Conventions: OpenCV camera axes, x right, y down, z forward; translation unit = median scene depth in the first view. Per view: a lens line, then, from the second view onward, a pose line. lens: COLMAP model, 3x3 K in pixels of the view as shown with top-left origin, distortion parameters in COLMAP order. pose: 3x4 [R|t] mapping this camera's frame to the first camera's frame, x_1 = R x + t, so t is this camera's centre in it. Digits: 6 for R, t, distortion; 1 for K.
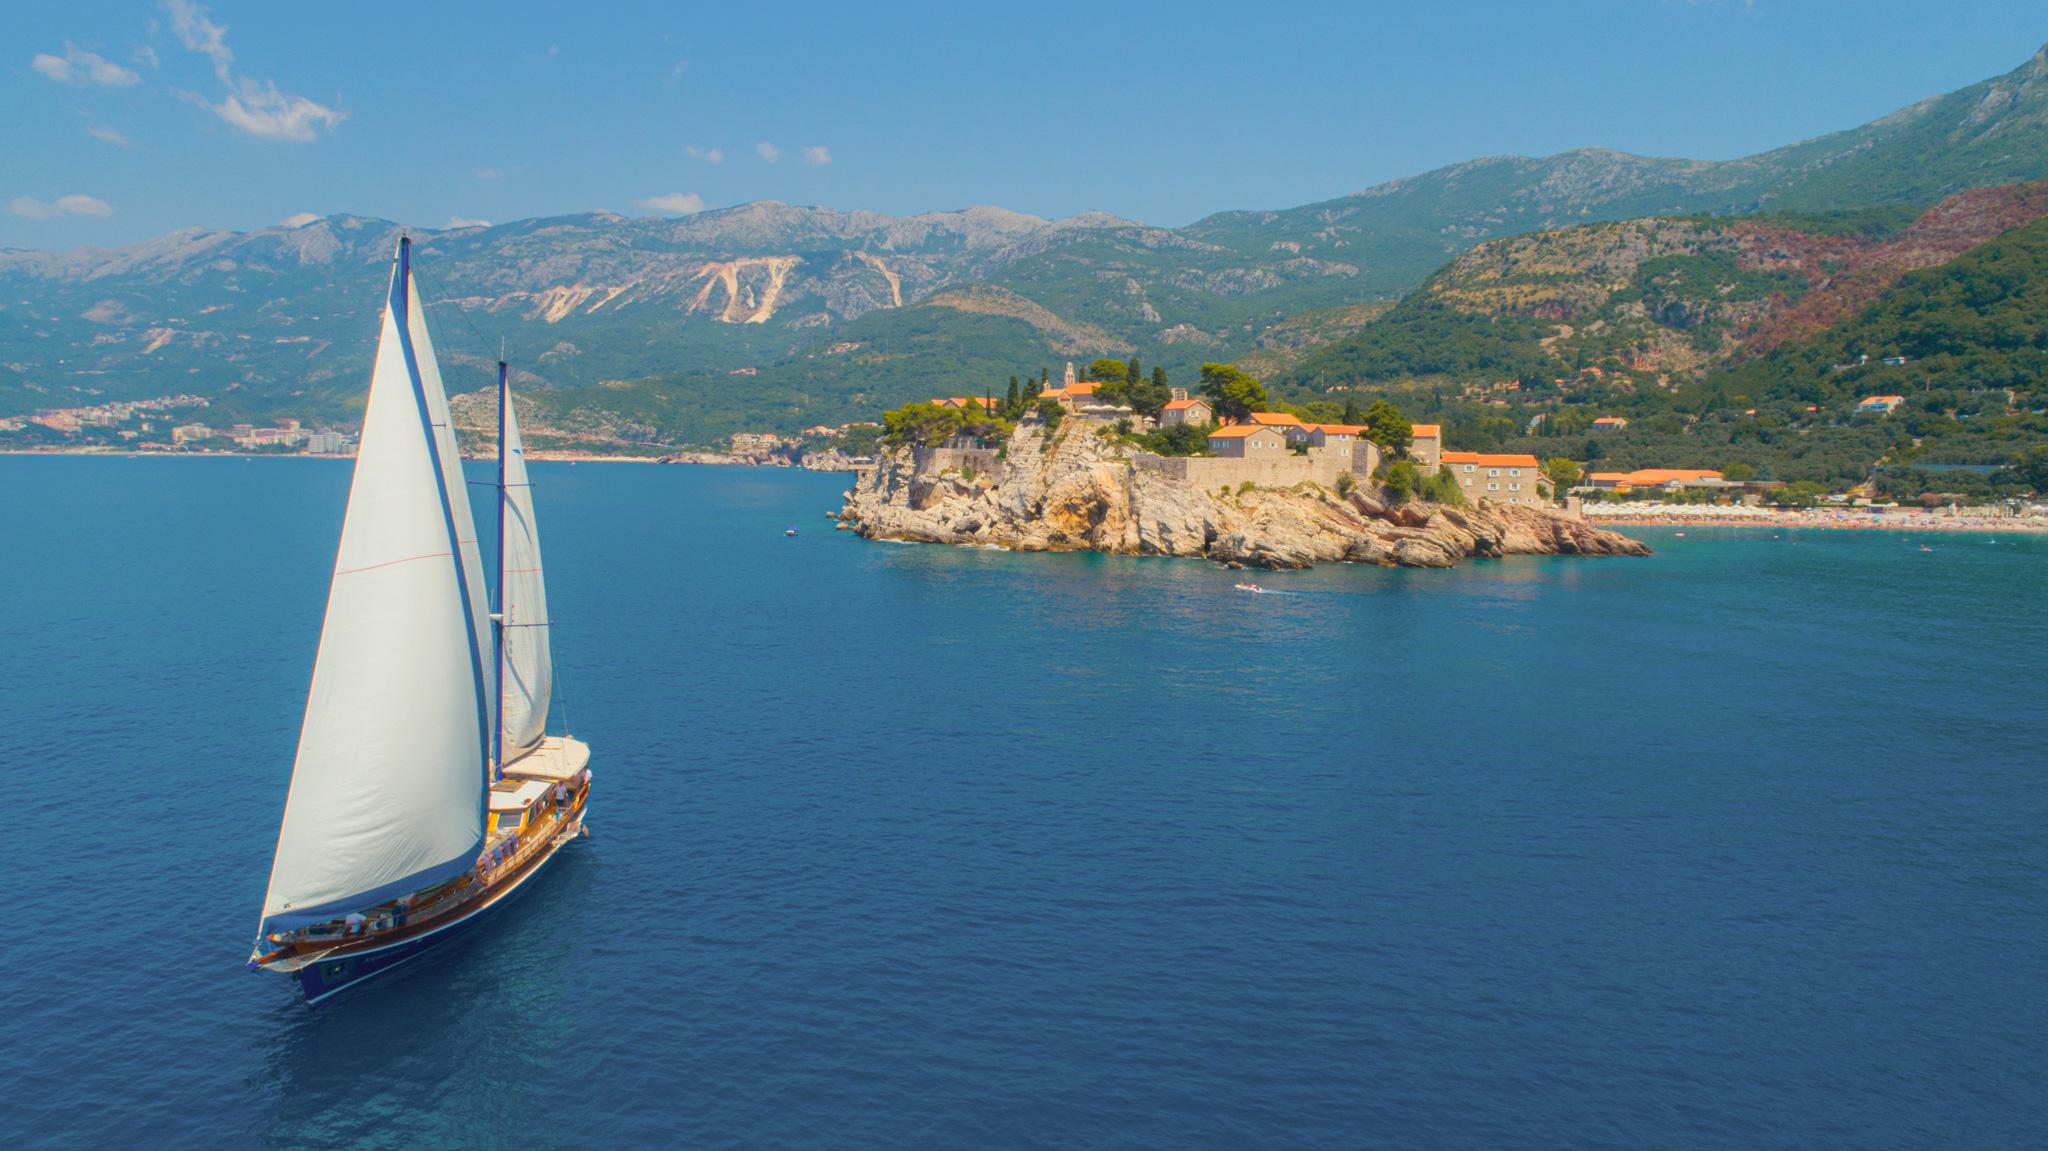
lens RADIAL K [[1385.7, 0, 1024.0], [0, 1385.7, 575.5], [0, 0, 1]] dist [-0.007191, 0.007415]
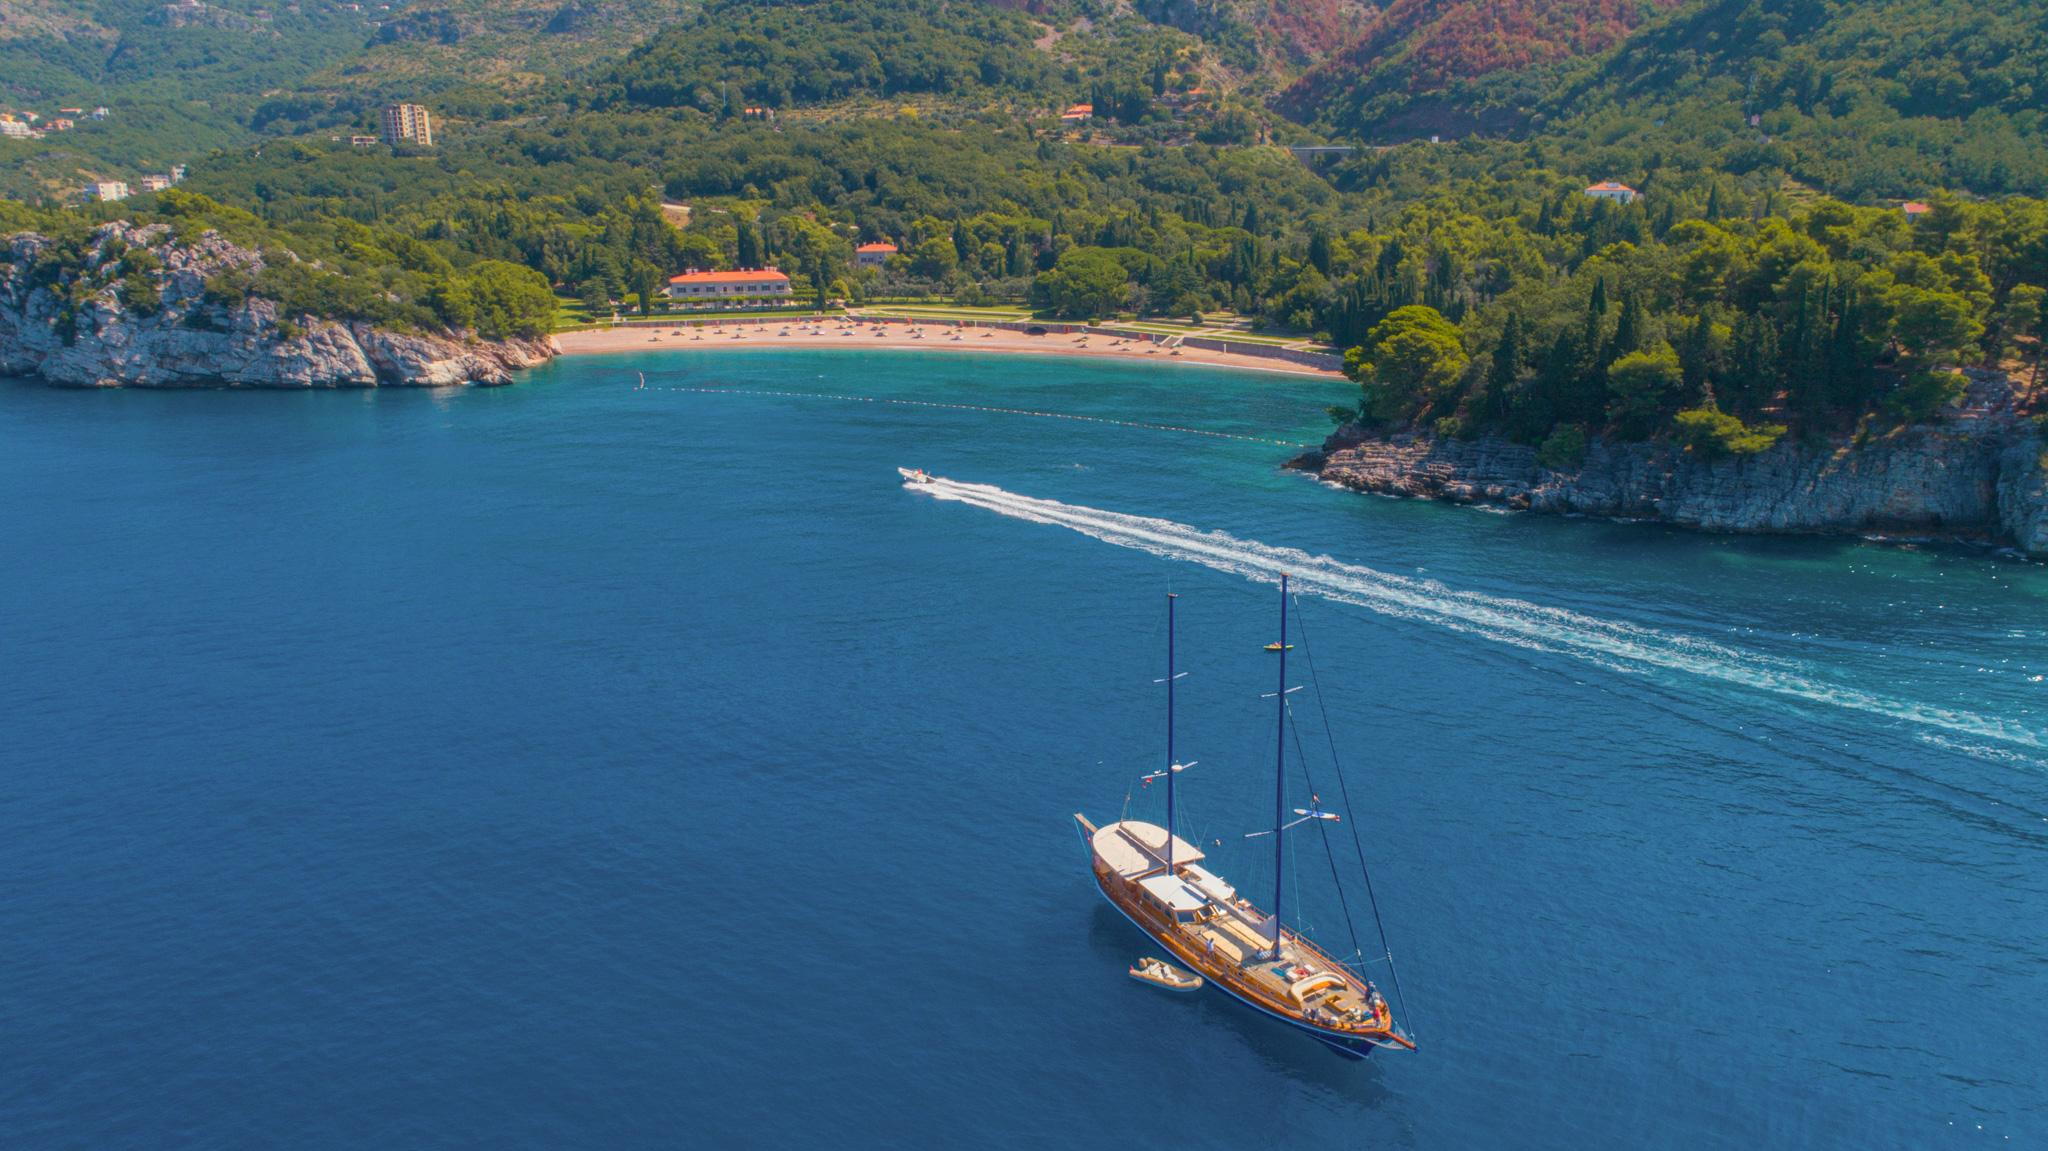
lens RADIAL K [[1385.7, 0, 1024.0], [0, 1385.7, 575.5], [0, 0, 1]] dist [-0.007191, 0.007415]
pose [[0.765755, -0.194727, 0.612944, -0.033830], [0.070558, 0.972745, 0.220884, -0.020772], [-0.639250, -0.125895, 0.758624, 0.144141]]
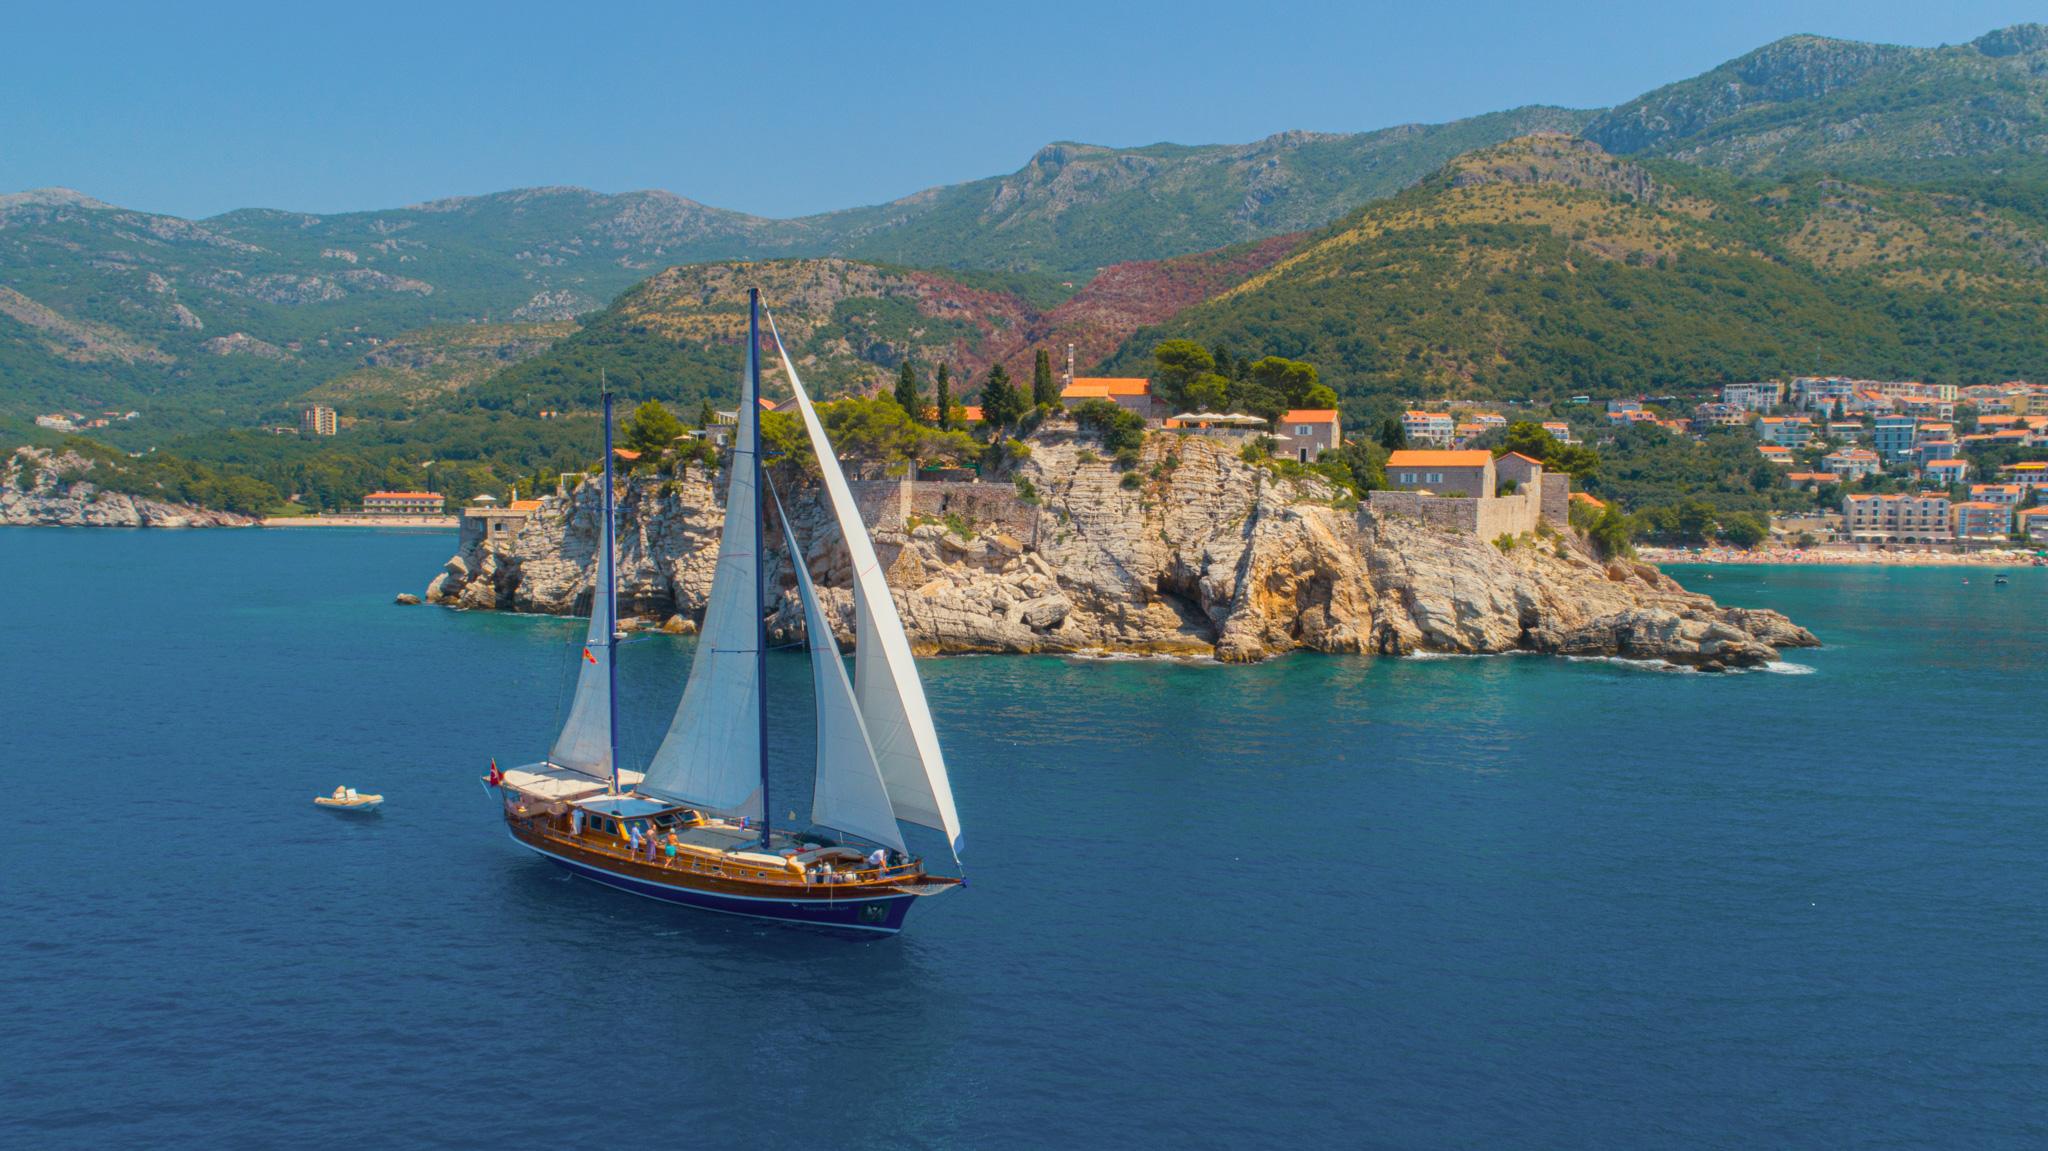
lens RADIAL K [[1385.7, 0, 1024.0], [0, 1385.7, 575.5], [0, 0, 1]] dist [-0.007191, 0.007415]
pose [[0.783743, -0.036776, 0.619995, -0.029253], [0.051838, 0.998636, -0.006294, -0.003695], [-0.618918, 0.037073, 0.784580, 0.041341]]
